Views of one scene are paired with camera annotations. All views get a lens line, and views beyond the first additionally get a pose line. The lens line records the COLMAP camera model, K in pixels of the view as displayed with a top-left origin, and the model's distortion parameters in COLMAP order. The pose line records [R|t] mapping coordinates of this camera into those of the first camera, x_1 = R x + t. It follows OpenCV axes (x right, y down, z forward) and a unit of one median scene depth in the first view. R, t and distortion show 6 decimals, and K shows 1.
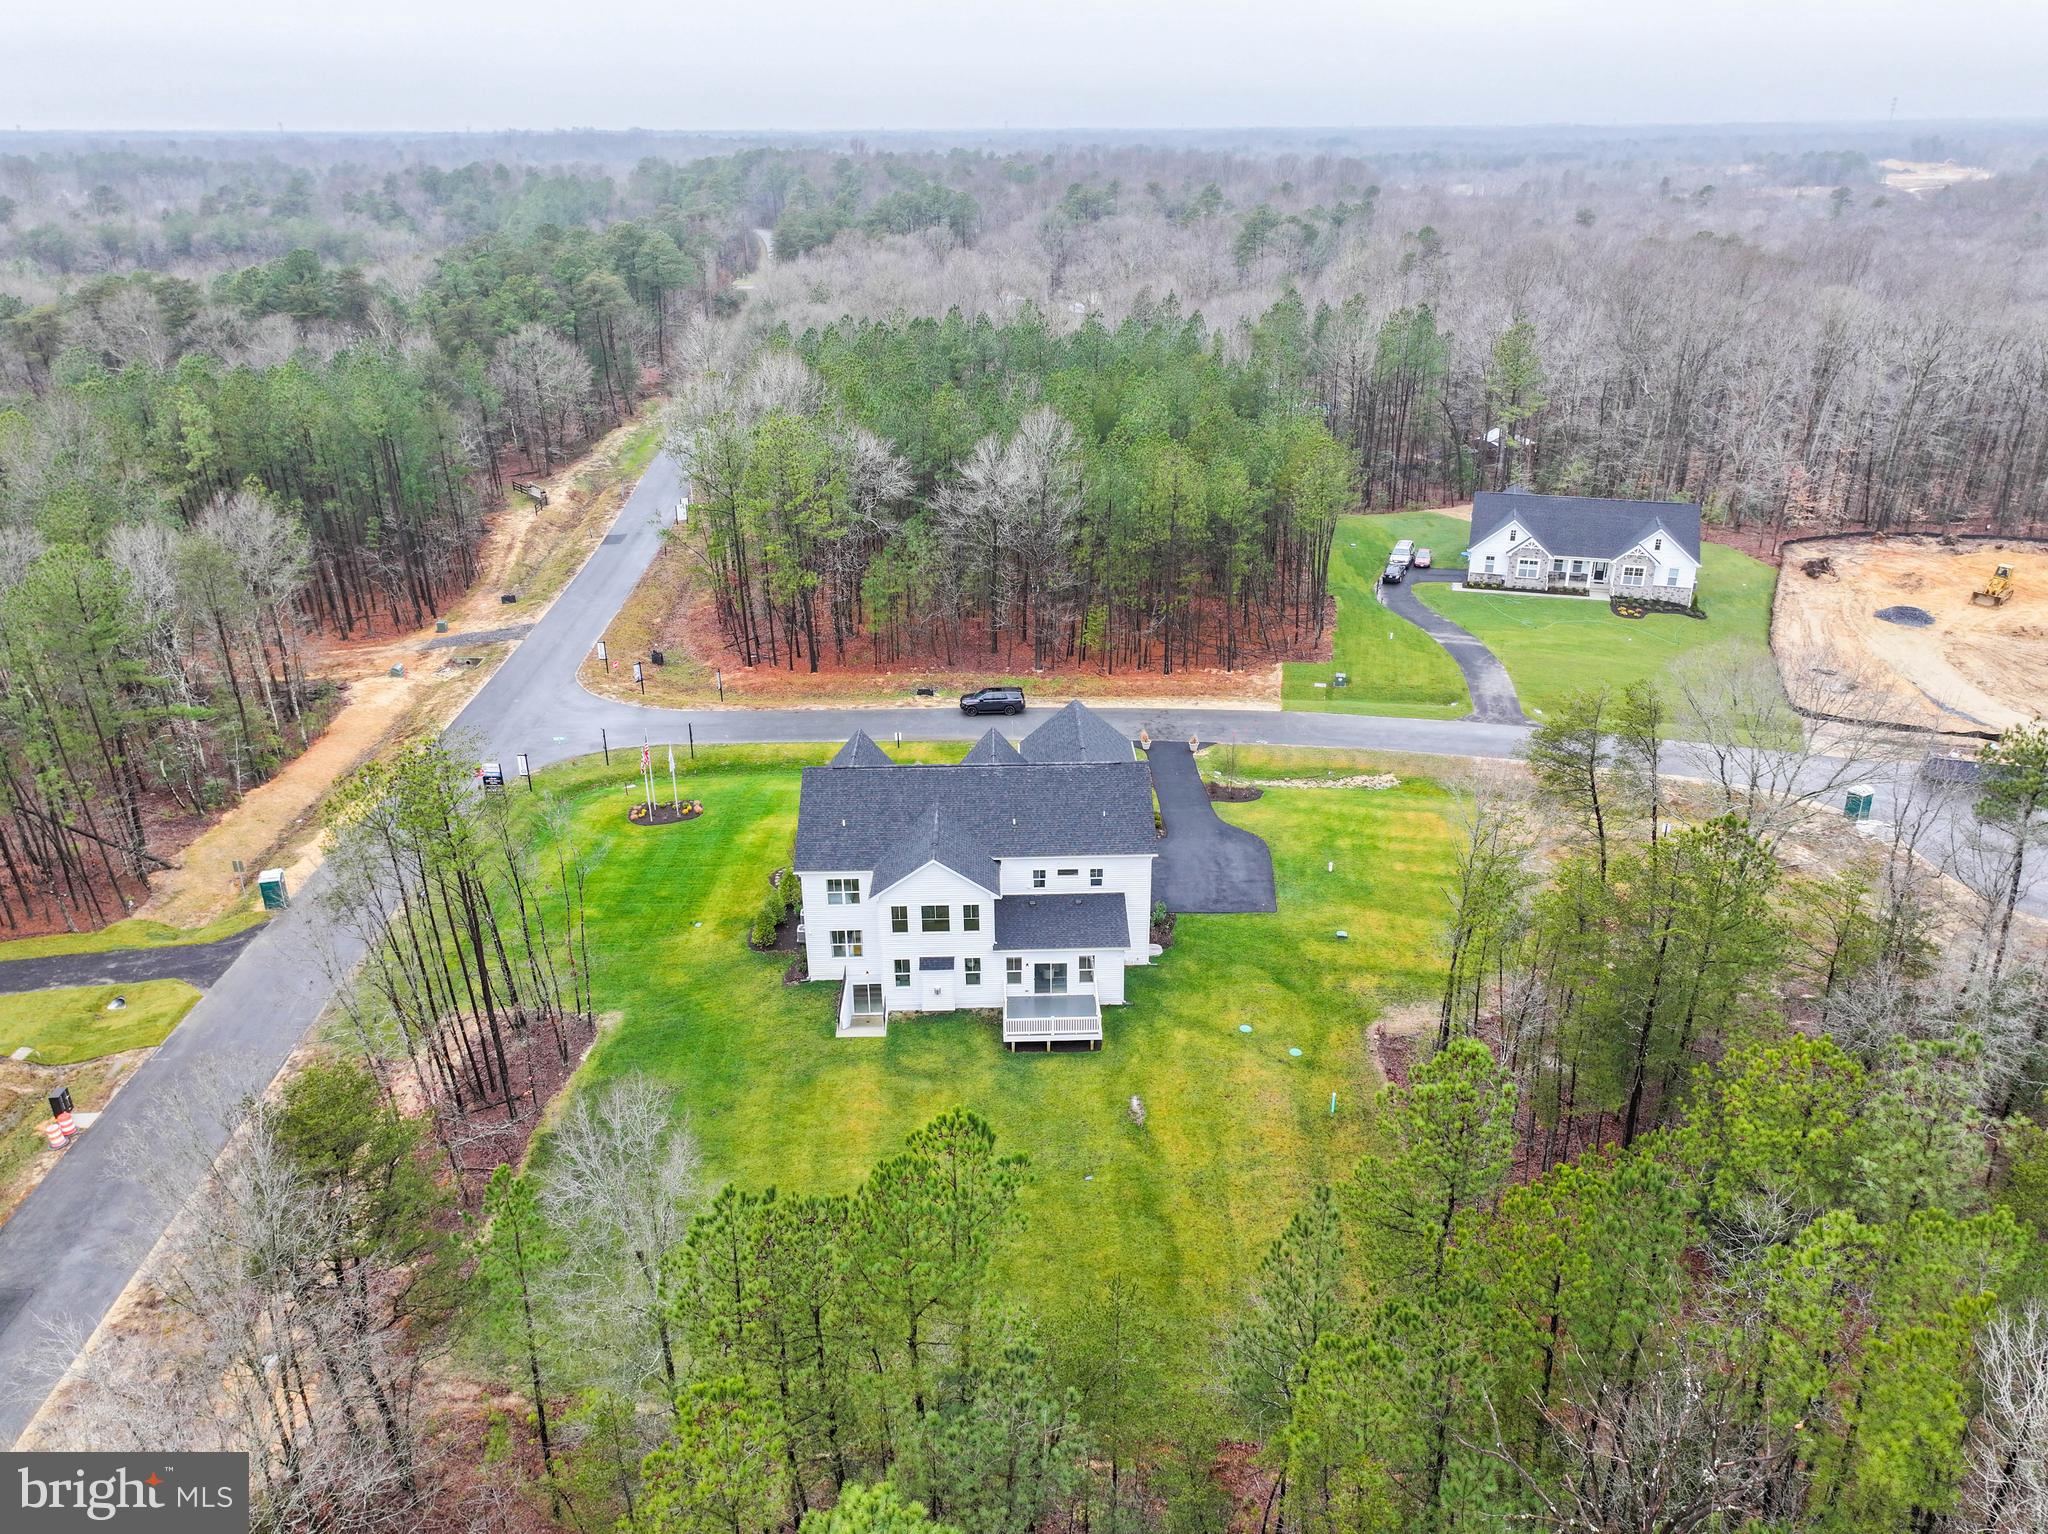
lens RADIAL K [[1444.7, 0, 1049.8], [0, 1444.7, 767.2], [0, 0, 1]] dist [0.004324, -0.000689]
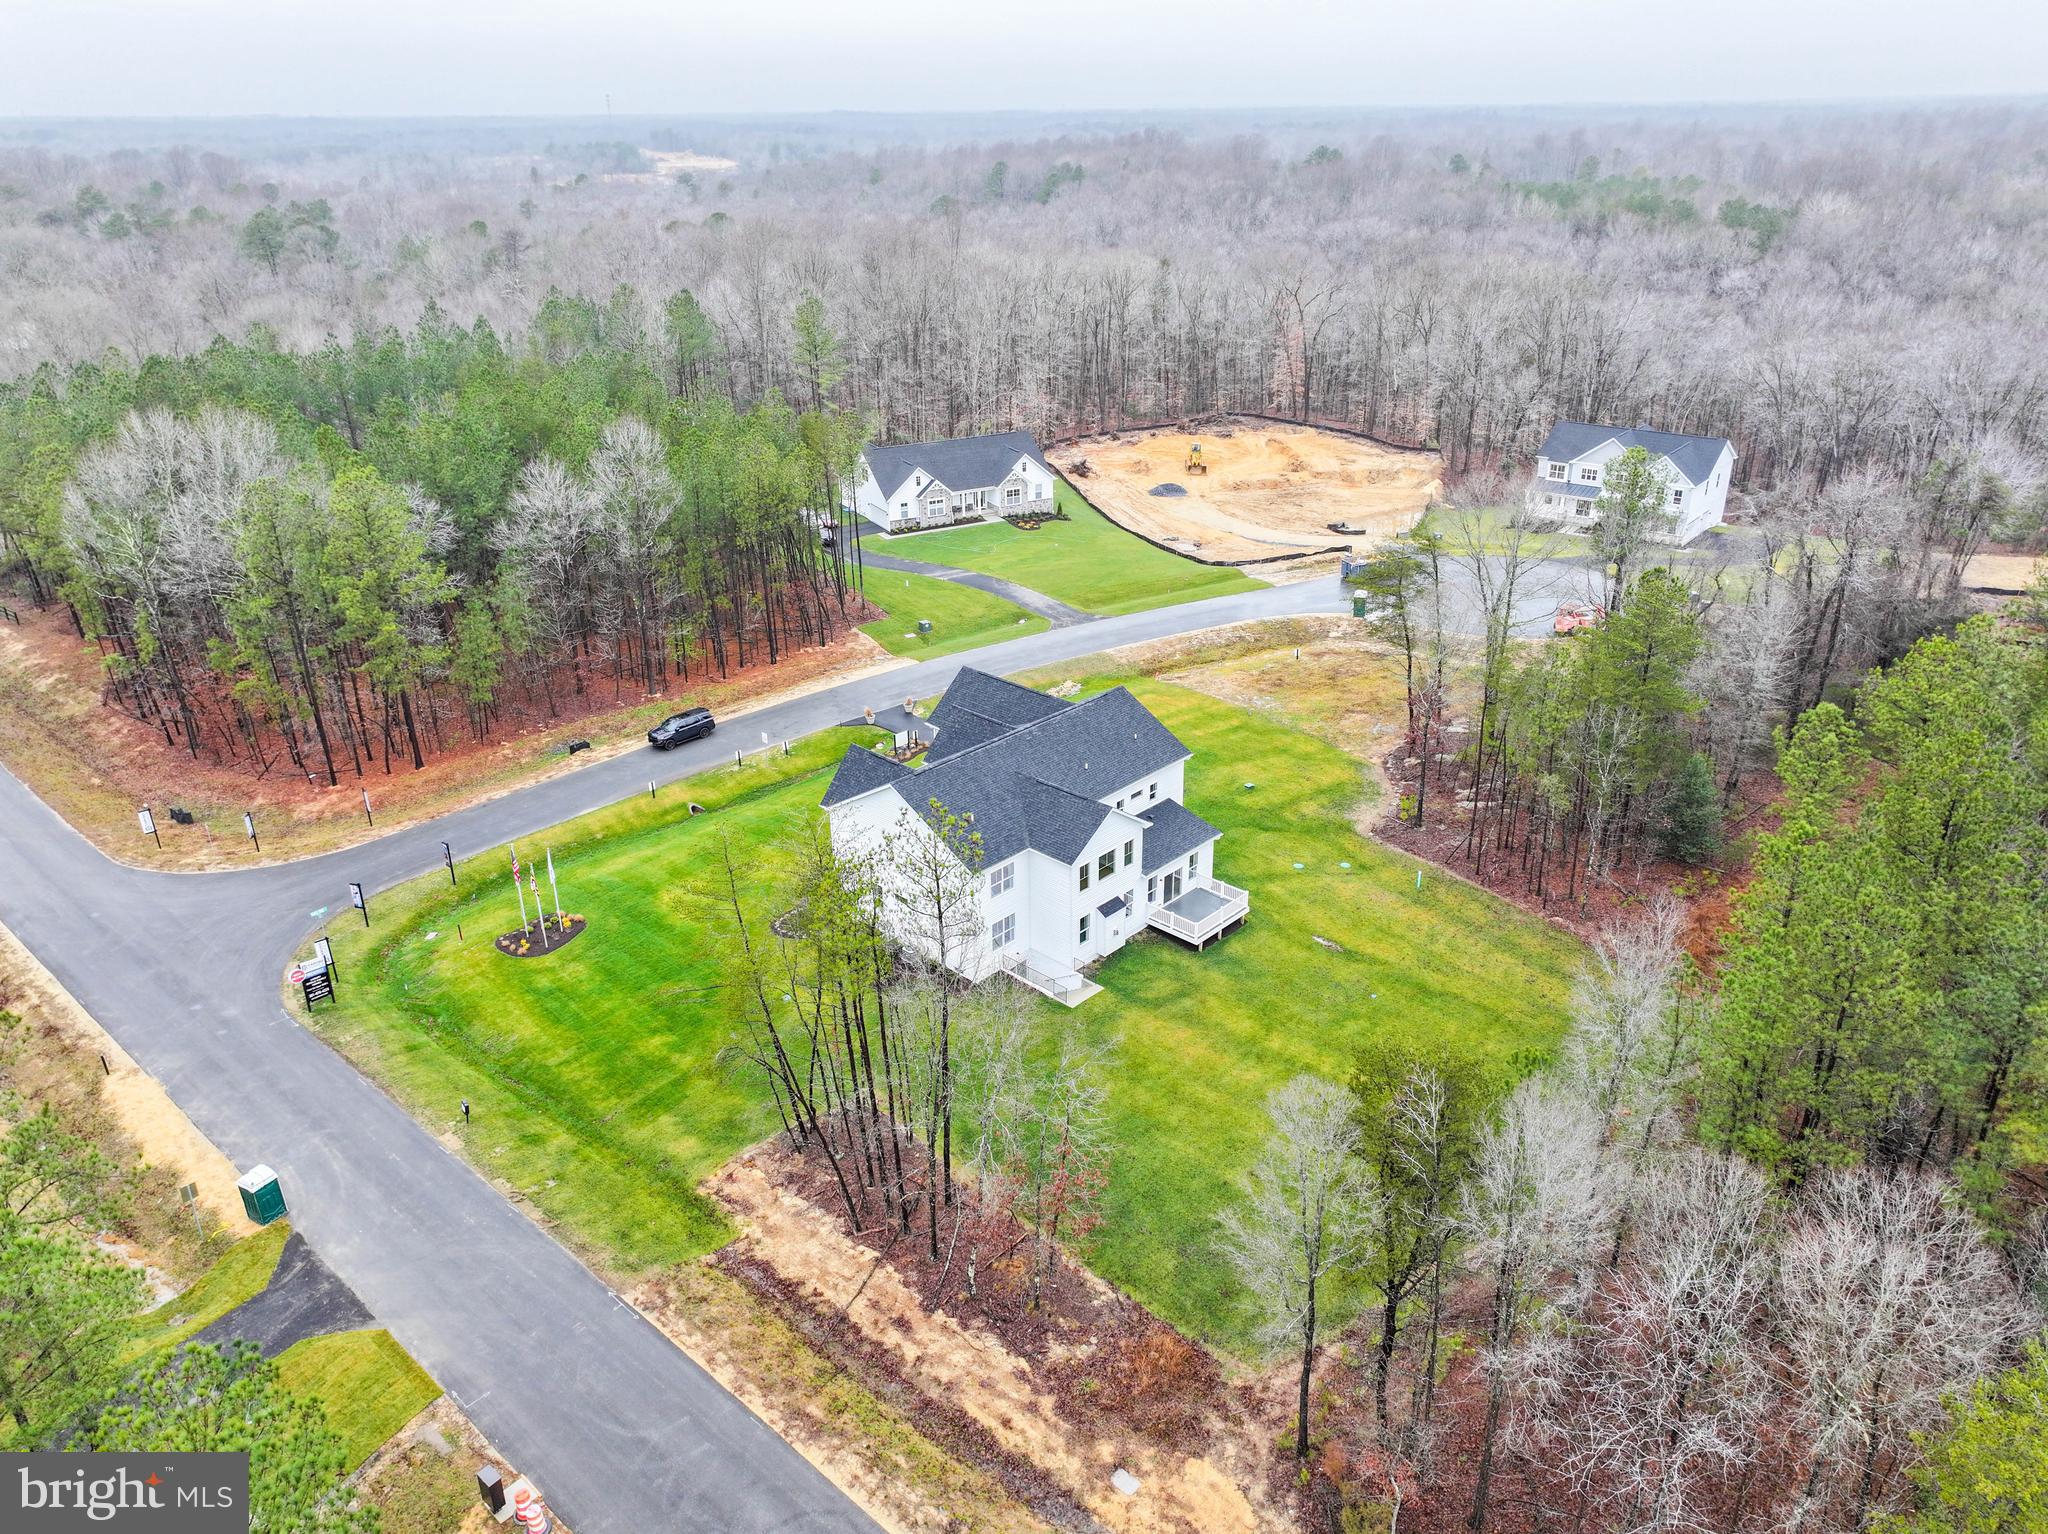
lens RADIAL K [[1422.0, 0, 1054.9], [0, 1422.0, 770.5], [0, 0, 1]] dist [0.007474, 0.000442]
pose [[0.707952, -0.298745, 0.639965, -0.450192], [0.291963, 0.948876, 0.119969, -0.057752], [-0.643087, 0.101913, 0.758981, 0.138312]]
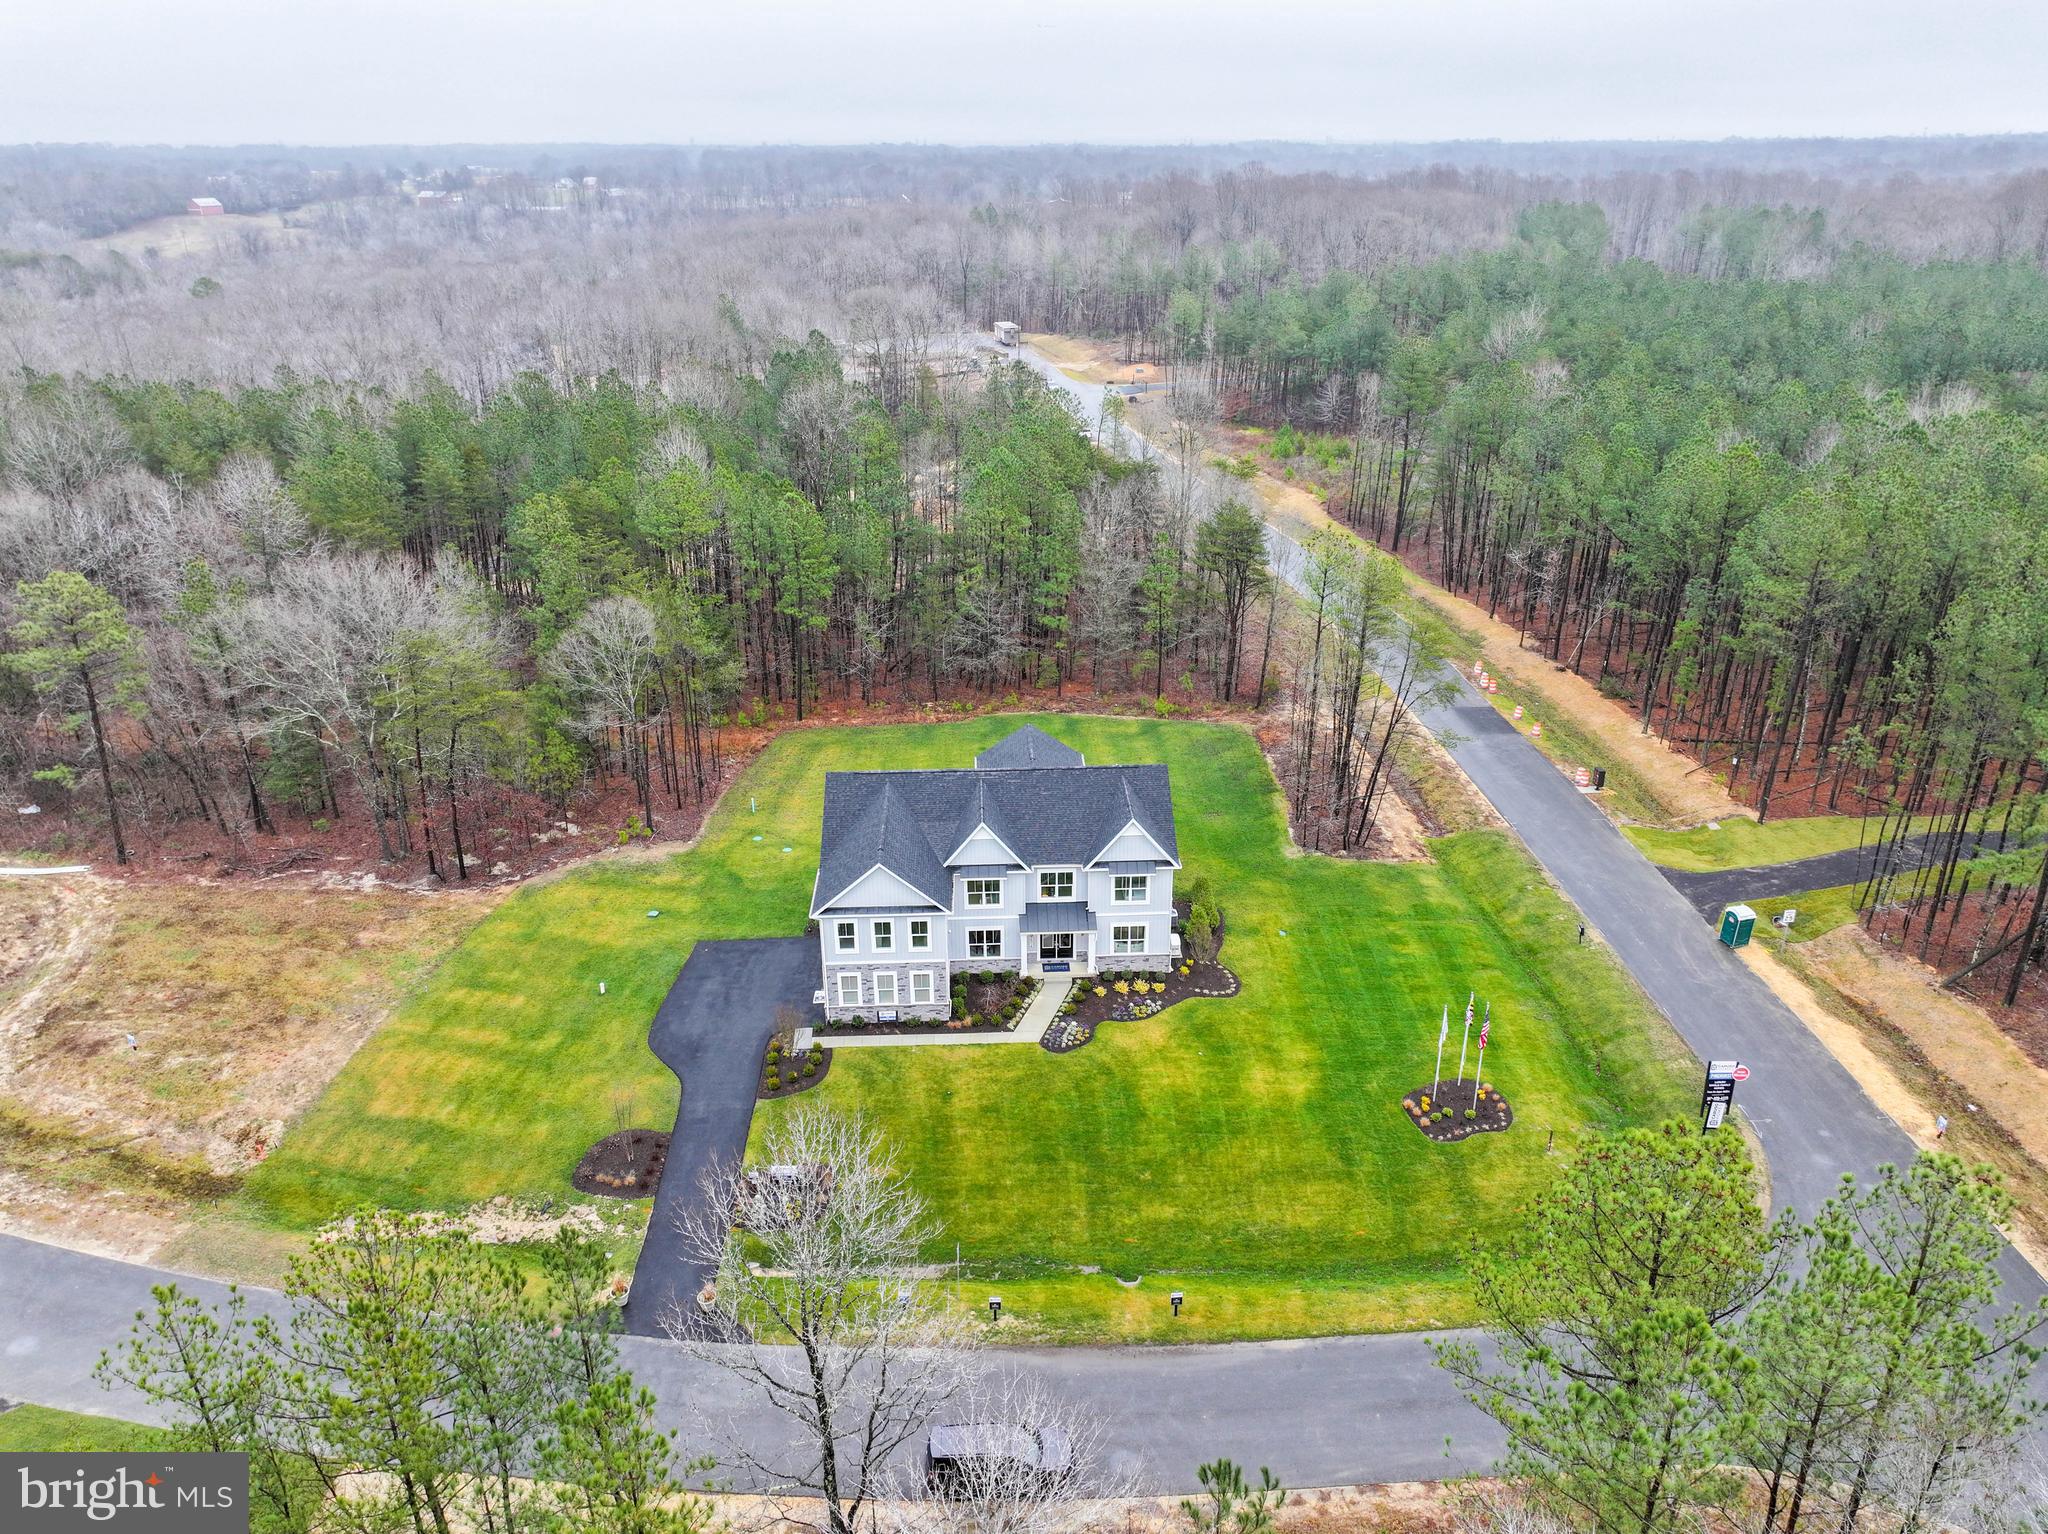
lens RADIAL K [[1427.4, 0, 1024.0], [0, 1427.4, 767.0], [0, 0, 1]] dist [0.008175, 0.000174]
pose [[-0.999958, 0.006063, 0.006823, -0.049684], [0.009126, 0.674531, 0.738190, -0.480933], [-0.000127, 0.738222, -0.674558, 1.088771]]
